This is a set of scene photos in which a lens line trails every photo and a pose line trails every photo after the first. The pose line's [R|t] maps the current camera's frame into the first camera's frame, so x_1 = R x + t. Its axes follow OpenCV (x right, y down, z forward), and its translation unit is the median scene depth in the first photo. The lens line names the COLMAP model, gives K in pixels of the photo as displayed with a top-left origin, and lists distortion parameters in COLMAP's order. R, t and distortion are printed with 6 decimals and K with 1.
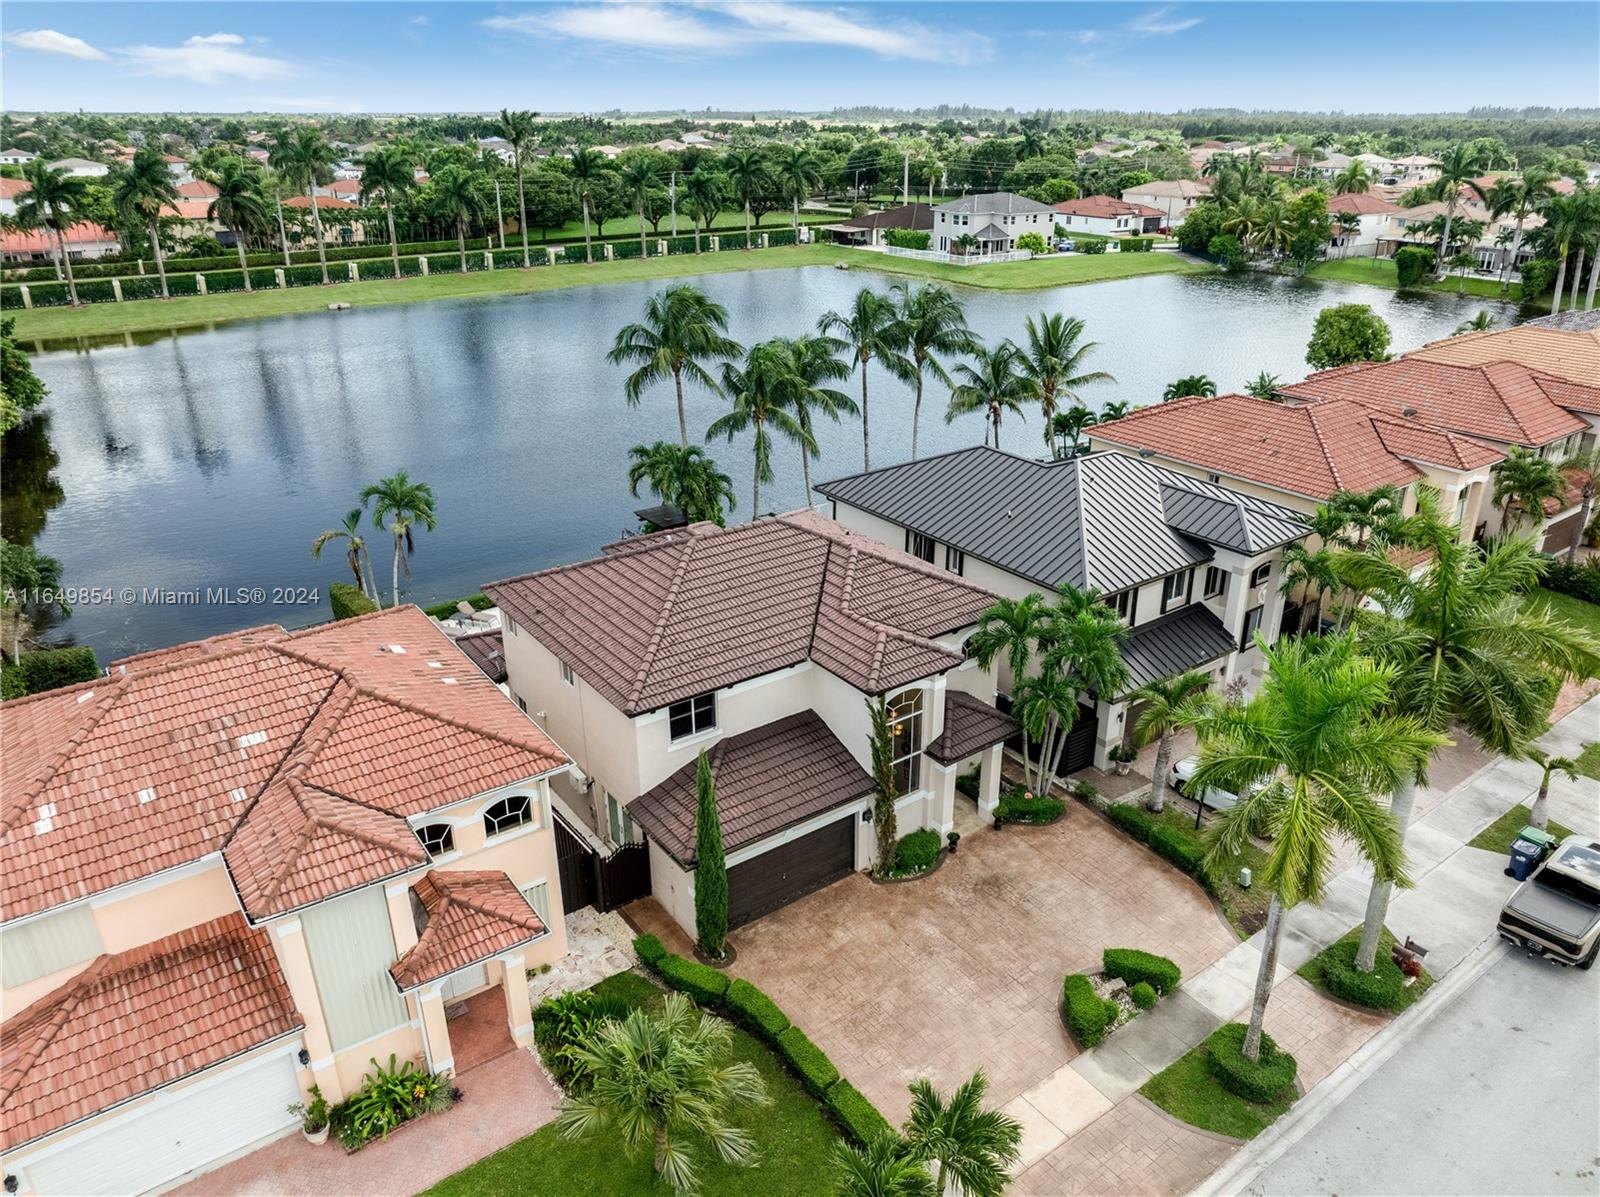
lens RADIAL K [[1127.8, 0, 825.9], [0, 1127.8, 607.5], [0, 0, 1]] dist [-0.008816, 0.000053]
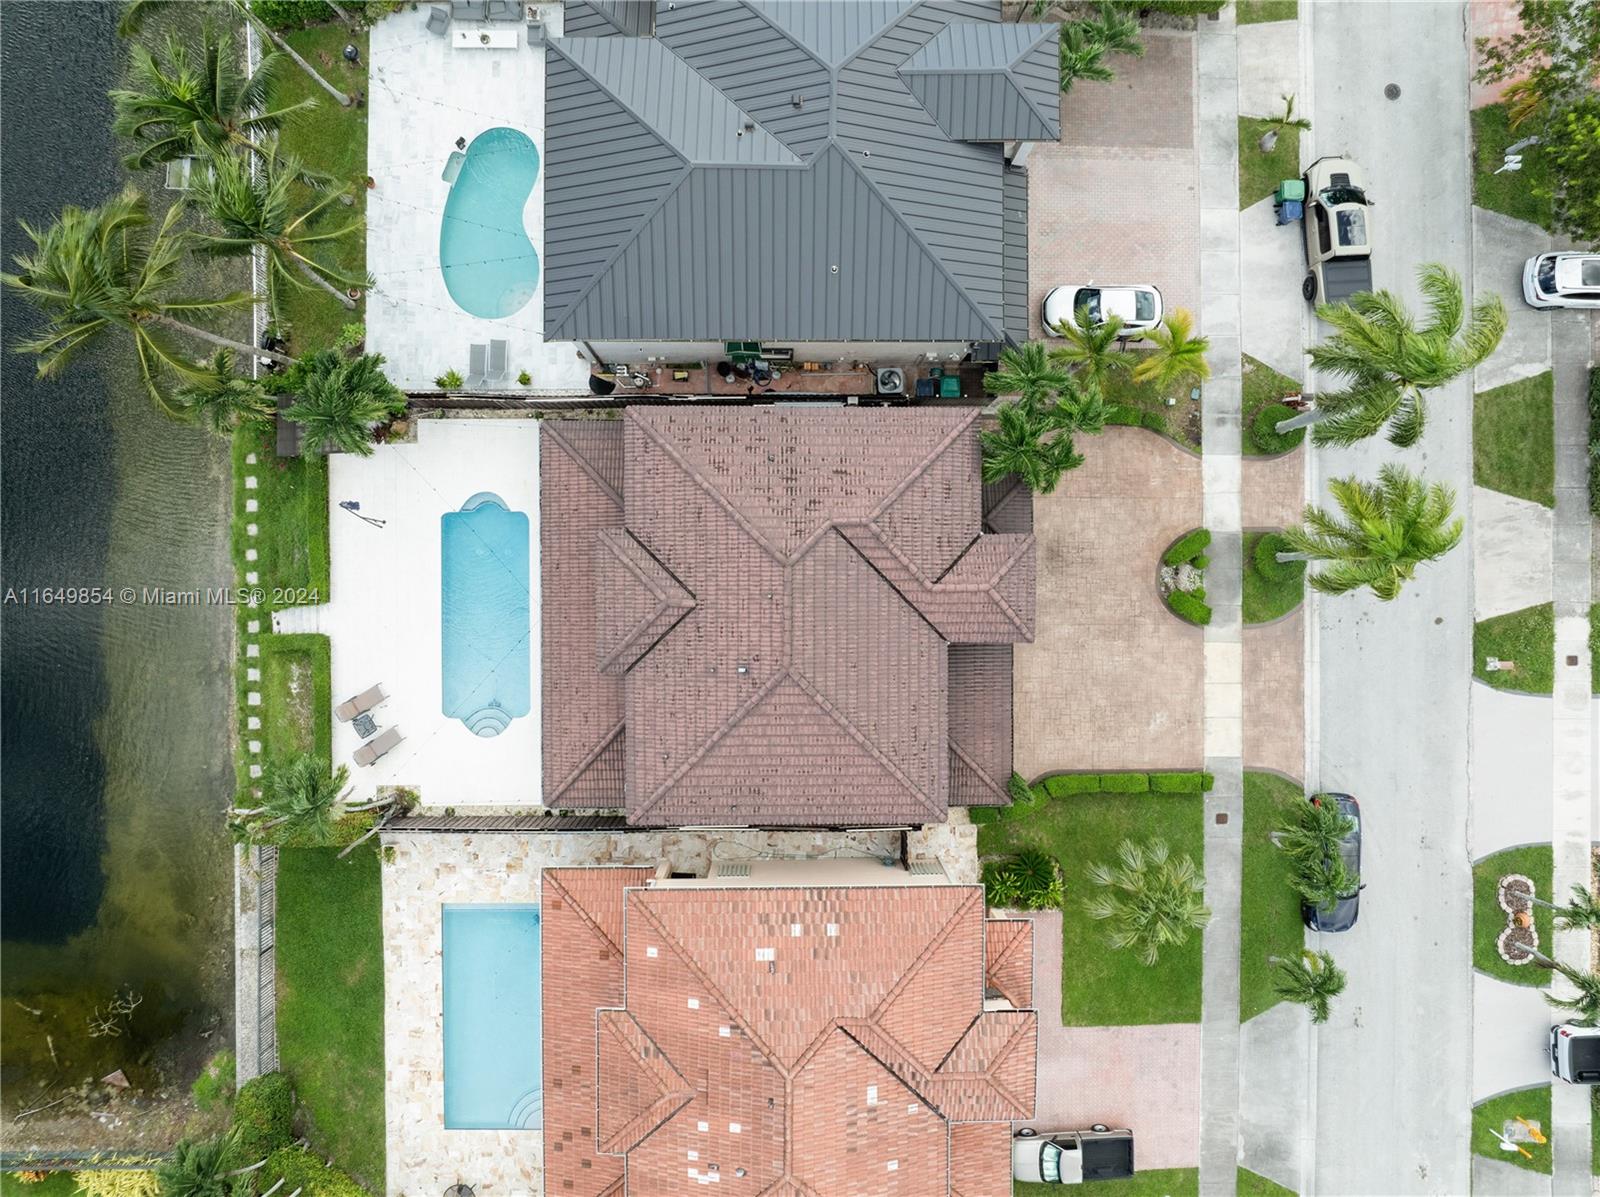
lens RADIAL K [[1140.1, 0, 800.0], [0, 1140.1, 598.5], [0, 0, 1]] dist [-0.014568, 0.001591]
pose [[0.597713, -0.801585, 0.014160, -0.075303], [0.305657, 0.244175, 0.920300, -0.961029], [-0.741157, -0.545747, 0.390956, 0.628481]]
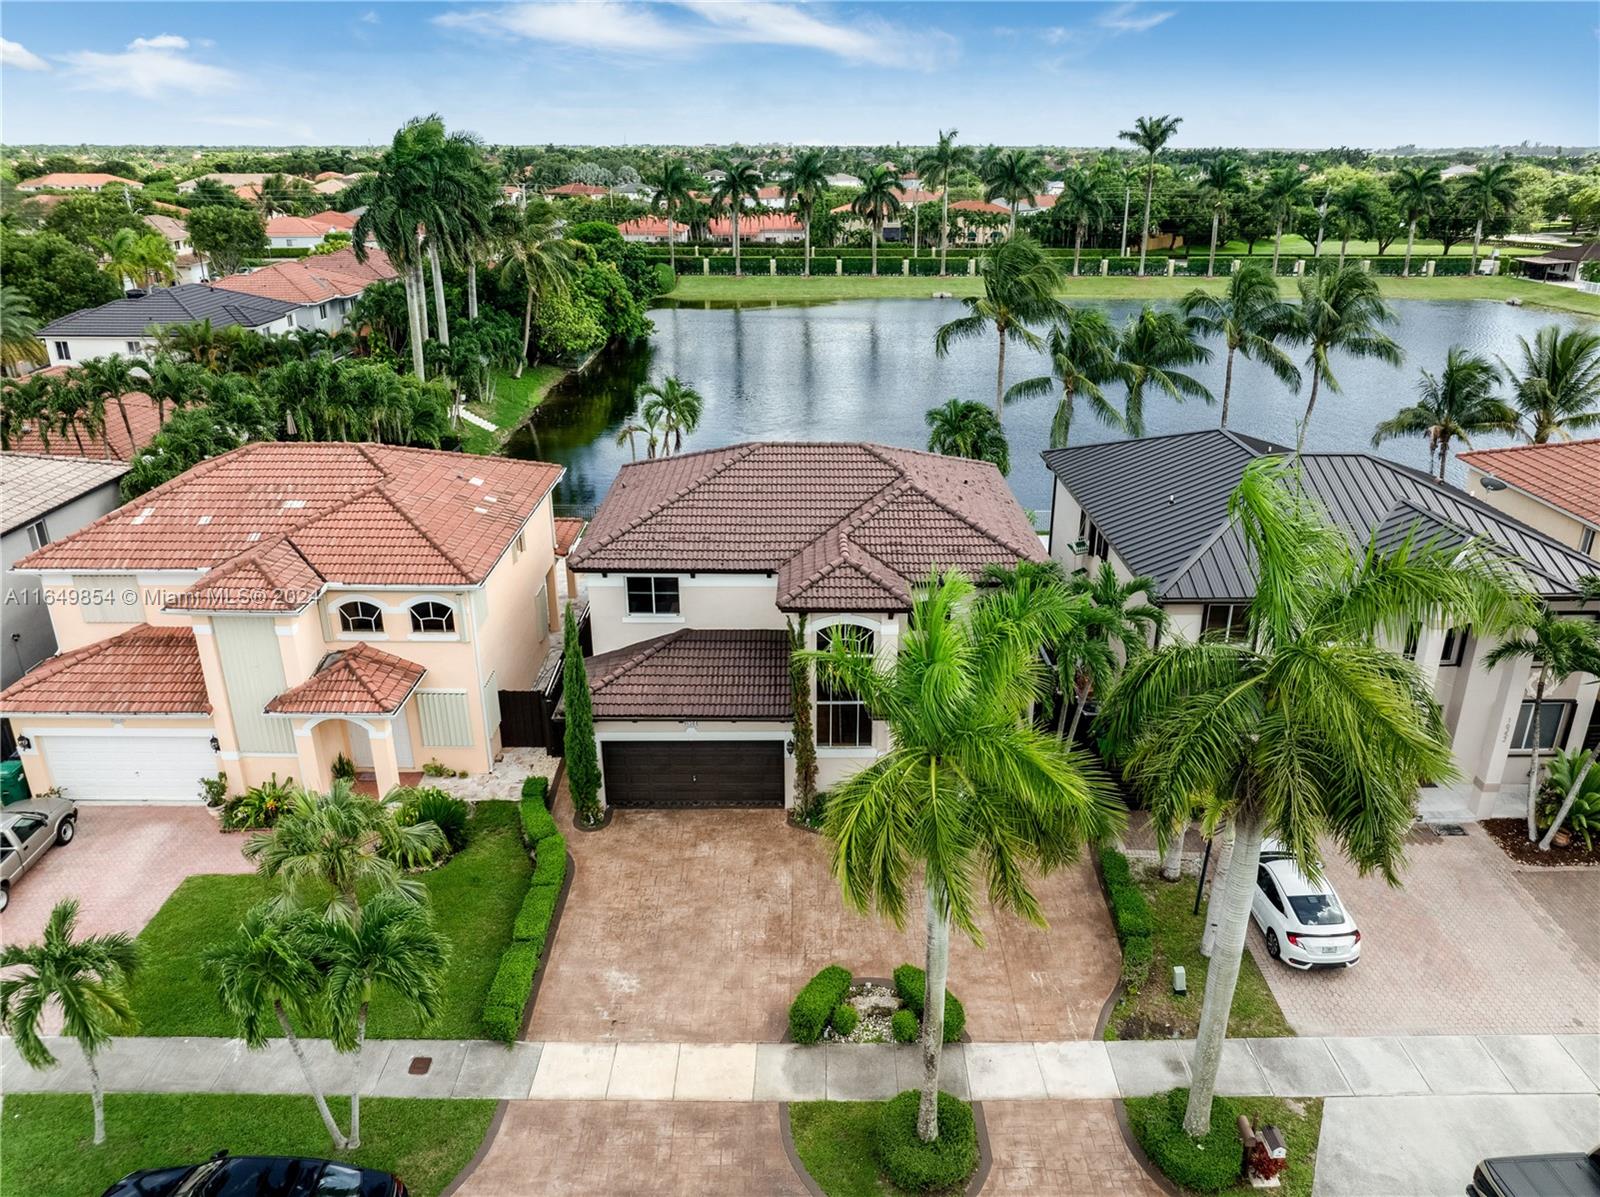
lens RADIAL K [[1140.1, 0, 800.0], [0, 1140.1, 598.5], [0, 0, 1]] dist [-0.014568, 0.001591]
pose [[0.798273, 0.220206, -0.560598, 0.496296], [-0.242131, 0.969573, 0.036067, 0.026908], [0.551483, 0.106947, 0.827302, 0.199987]]
